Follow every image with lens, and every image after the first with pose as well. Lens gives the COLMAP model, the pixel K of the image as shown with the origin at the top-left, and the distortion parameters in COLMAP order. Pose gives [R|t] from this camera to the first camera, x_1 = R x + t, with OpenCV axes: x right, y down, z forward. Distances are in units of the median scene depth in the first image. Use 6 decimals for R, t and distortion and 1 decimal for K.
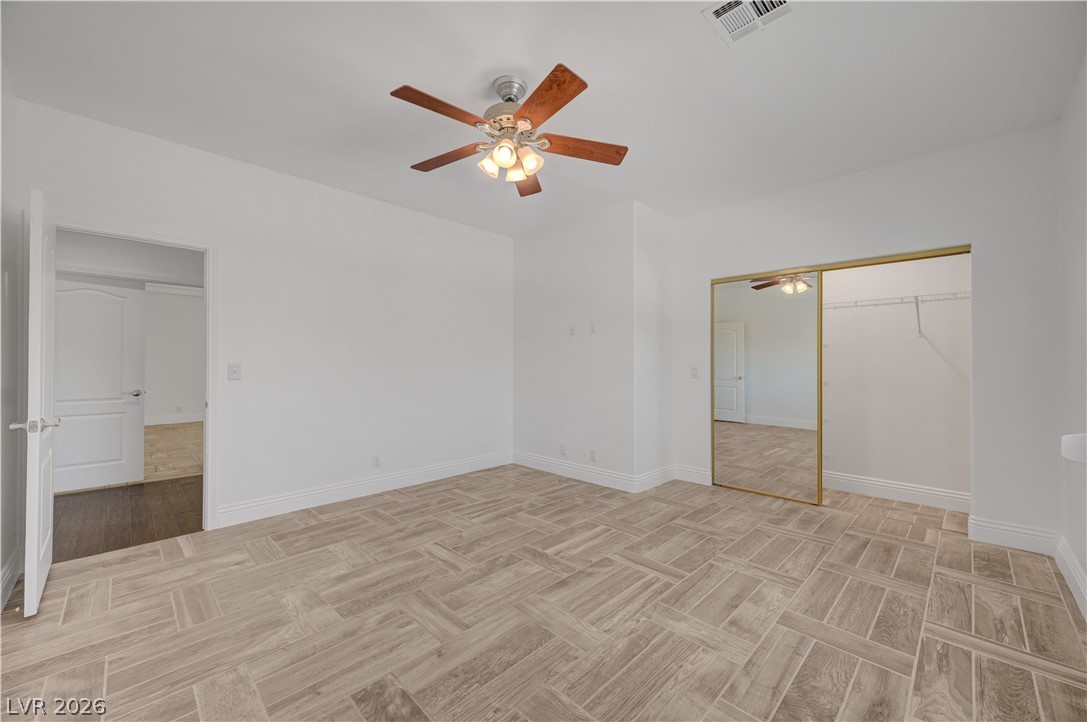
lens RADIAL K [[426.6, 0, 544.9], [0, 426.6, 366.2], [0, 0, 1]] dist [0.007148, 0.000183]
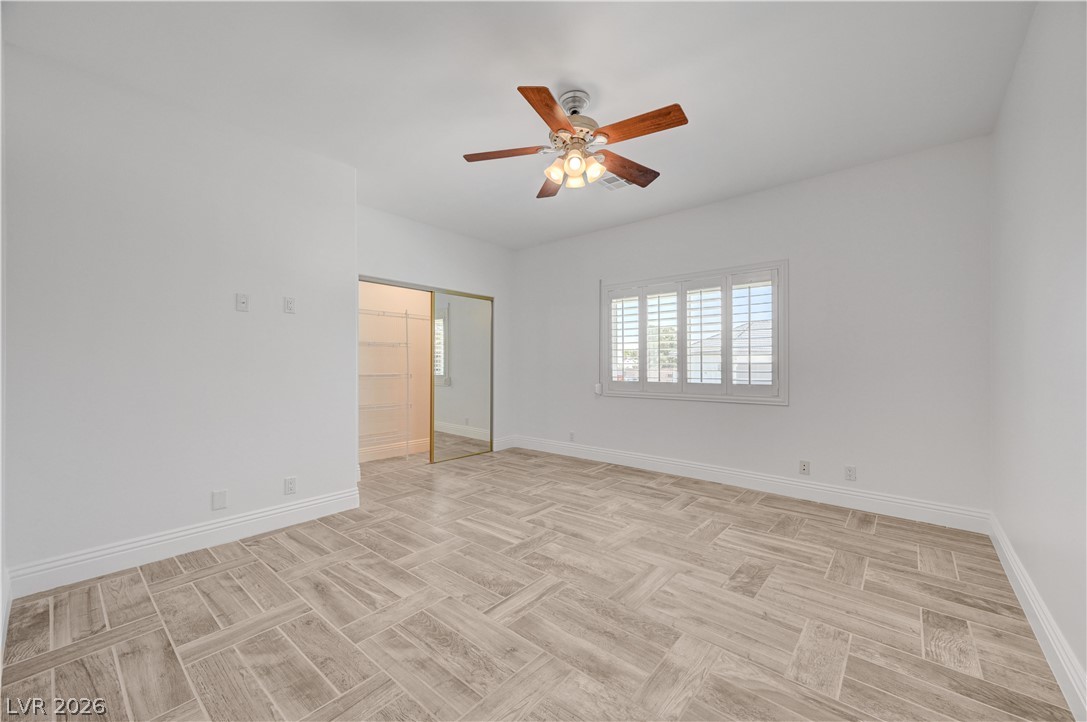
lens RADIAL K [[426.6, 0, 544.9], [0, 426.6, 366.2], [0, 0, 1]] dist [0.007148, 0.000183]
pose [[-0.082645, -0.005494, 0.996564, -1.050451], [0.004823, 0.999971, 0.005913, 0.012651], [-0.996567, 0.005295, -0.082617, 1.062044]]
